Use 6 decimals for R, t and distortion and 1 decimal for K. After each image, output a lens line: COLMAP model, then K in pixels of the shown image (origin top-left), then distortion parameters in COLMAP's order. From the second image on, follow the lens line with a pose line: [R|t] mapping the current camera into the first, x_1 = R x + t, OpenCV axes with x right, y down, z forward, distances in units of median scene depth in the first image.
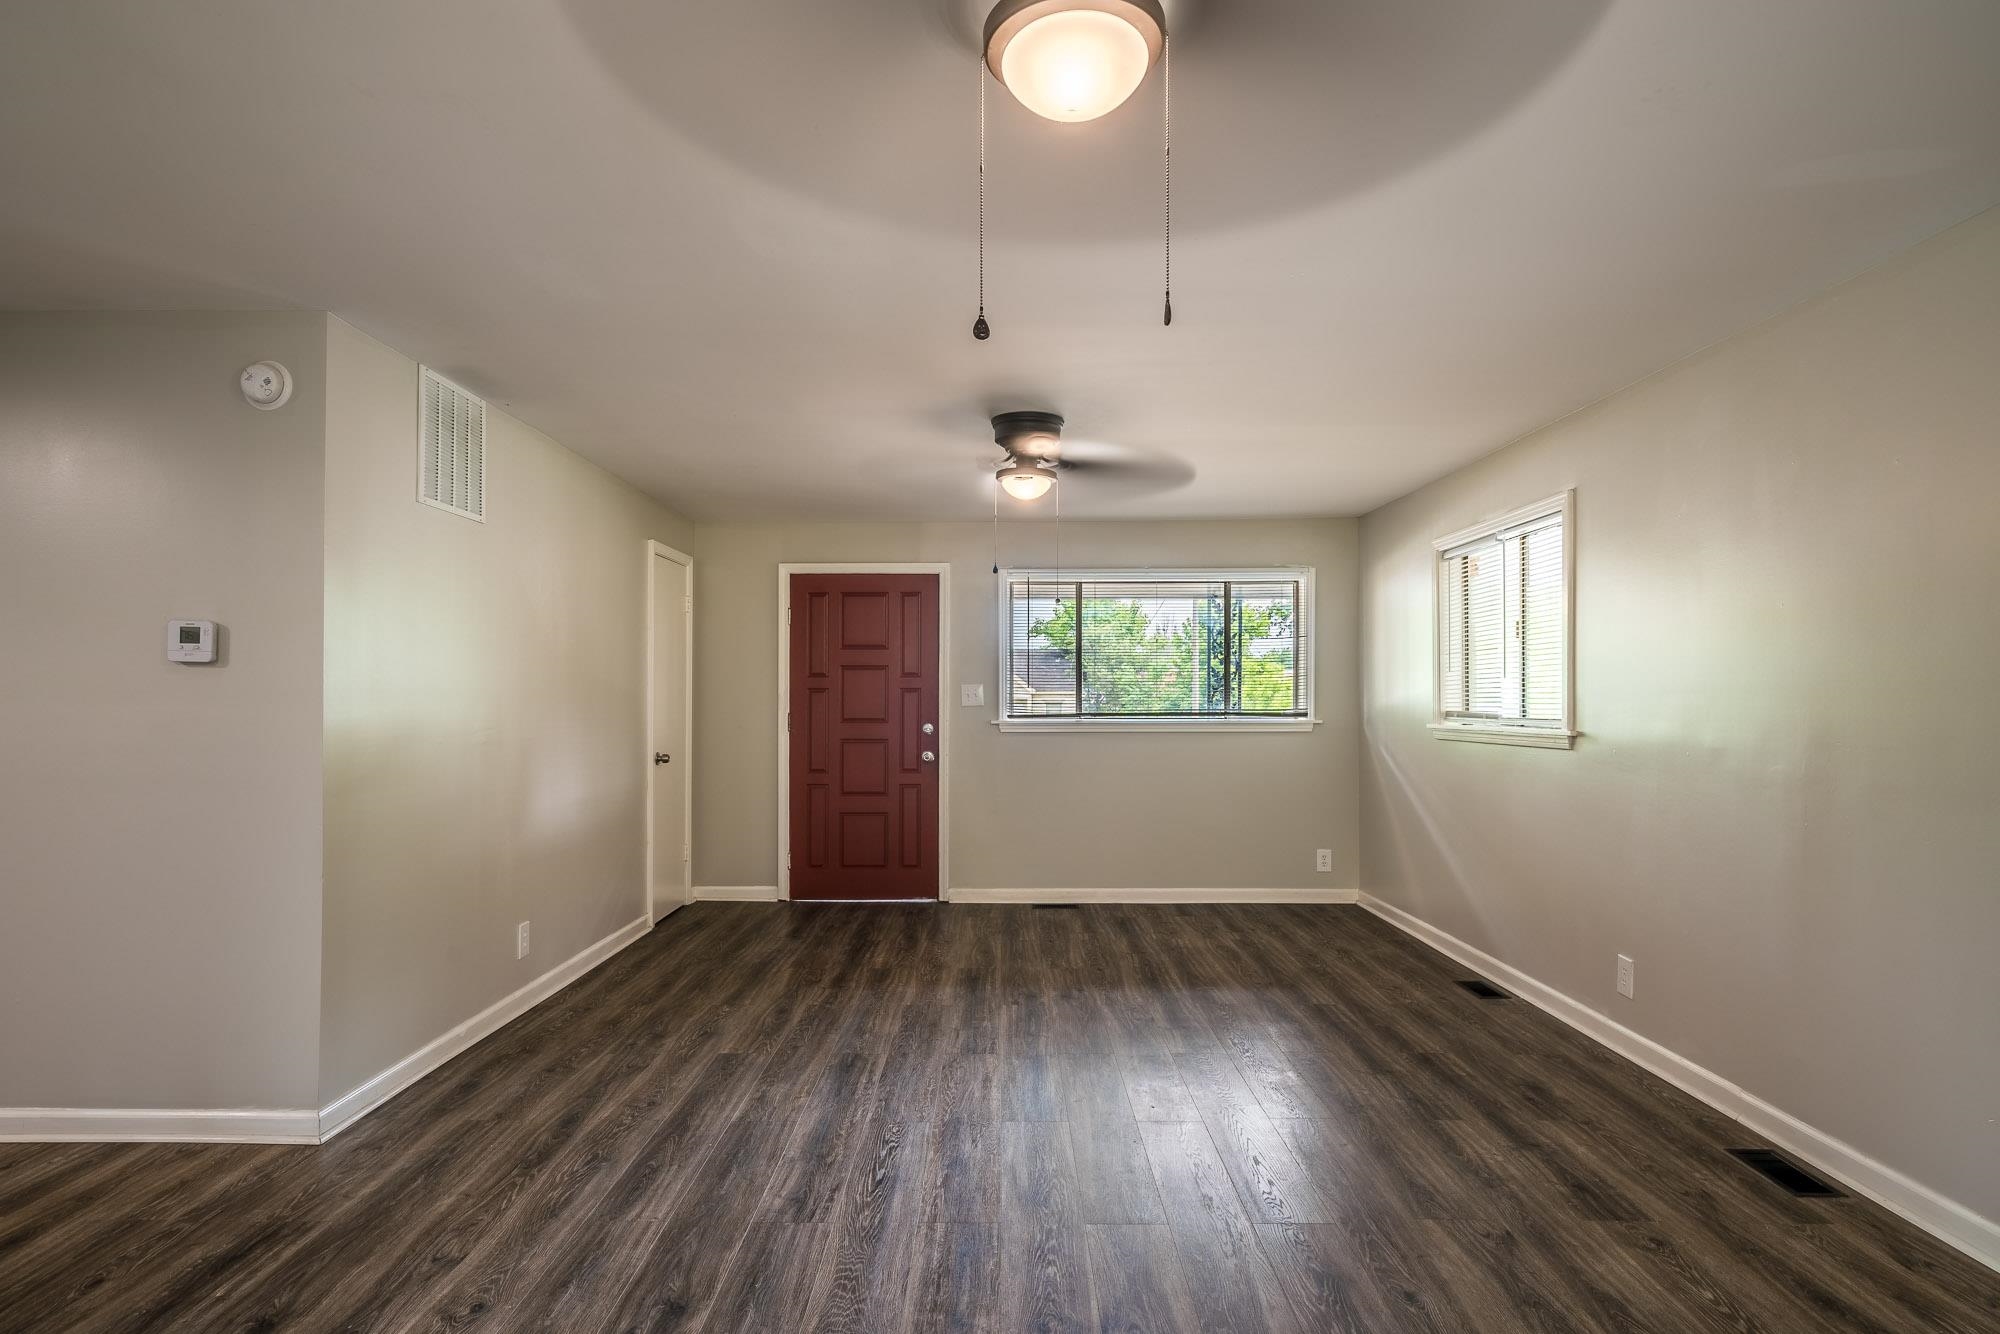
lens RADIAL K [[1098.8, 0, 994.6], [0, 1098.8, 681.2], [0, 0, 1]] dist [0.004810, 0.001495]
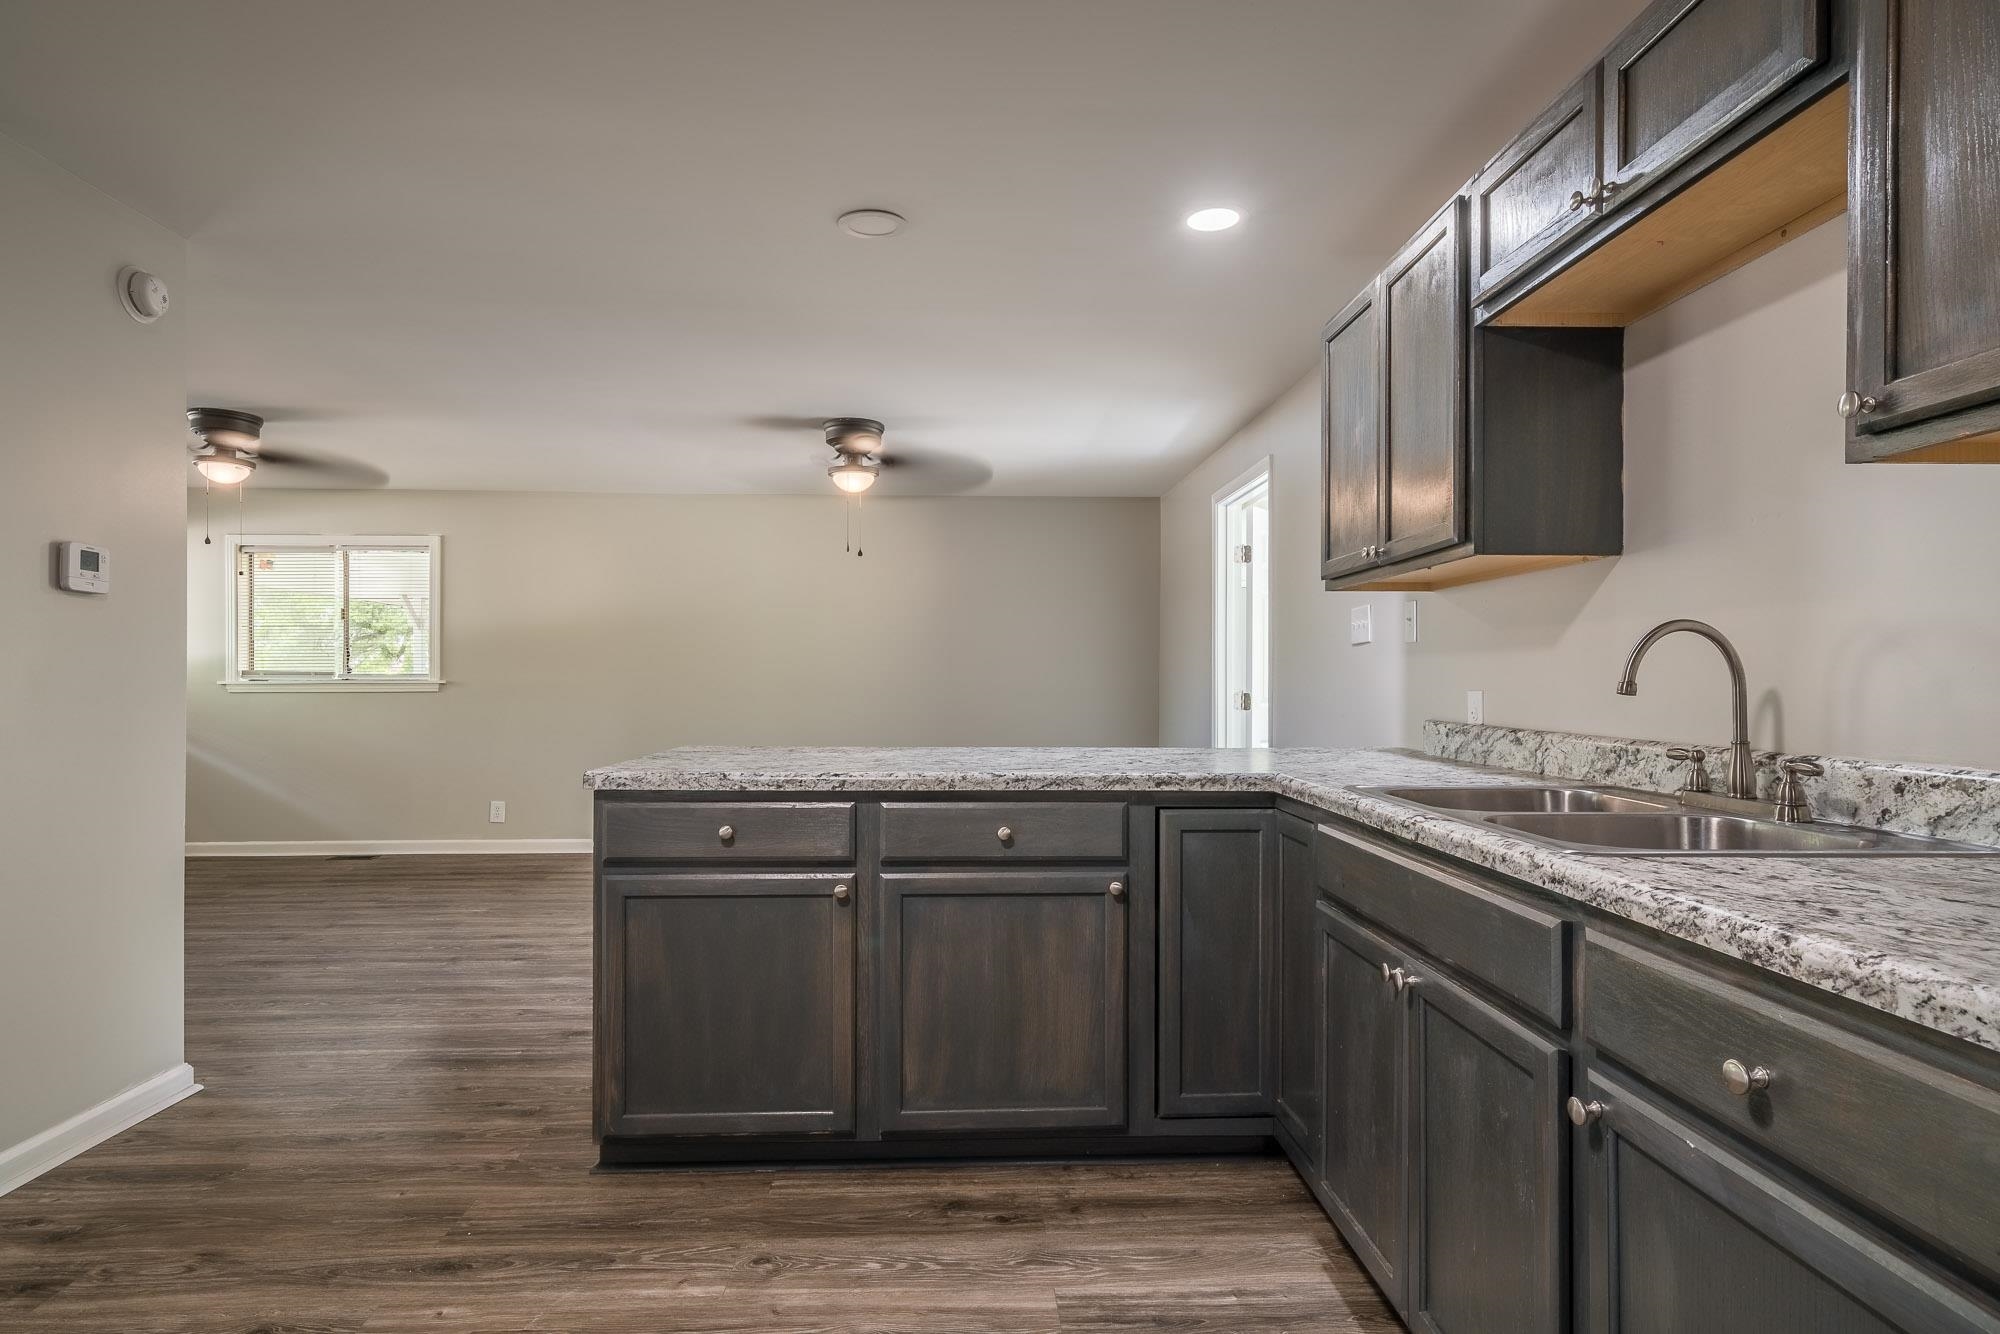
lens RADIAL K [[1094.2, 0, 991.6], [0, 1094.2, 675.3], [0, 0, 1]] dist [0.007410, 0.000544]
pose [[-0.046490, 0.002278, 0.998916, -1.082757], [-0.017512, 0.999842, -0.003095, 0.025583], [-0.998765, -0.017637, -0.046443, 0.225428]]
